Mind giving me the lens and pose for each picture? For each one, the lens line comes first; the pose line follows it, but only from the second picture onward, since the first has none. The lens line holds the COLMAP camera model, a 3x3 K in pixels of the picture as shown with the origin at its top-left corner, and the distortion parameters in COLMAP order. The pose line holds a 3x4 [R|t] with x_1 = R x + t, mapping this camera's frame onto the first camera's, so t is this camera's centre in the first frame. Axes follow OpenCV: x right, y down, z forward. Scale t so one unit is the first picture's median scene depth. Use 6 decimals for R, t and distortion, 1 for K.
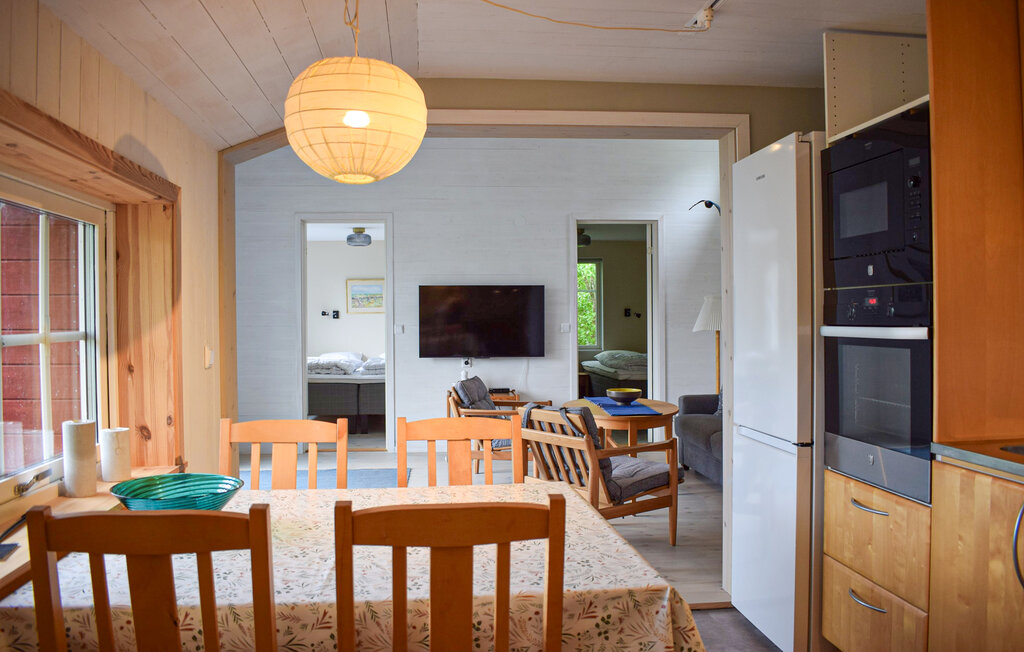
lens RADIAL K [[819.7, 0, 512.1], [0, 819.7, 327.5], [0, 0, 1]] dist [-0.096350, 0.021544]
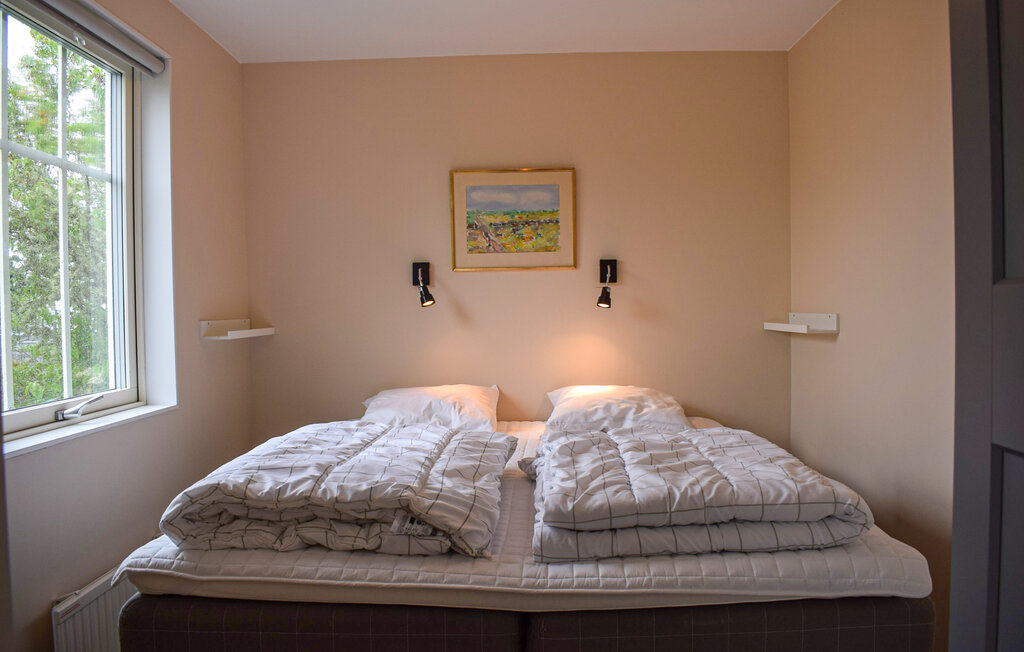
lens RADIAL K [[819.7, 0, 511.4], [0, 819.7, 324.9], [0, 0, 1]] dist [-0.096350, 0.021544]
pose [[0.992822, 0.004205, -0.119523, -0.137629], [-0.002595, 0.999904, 0.013621, 0.001038], [0.119569, -0.013213, 0.992738, 0.664257]]
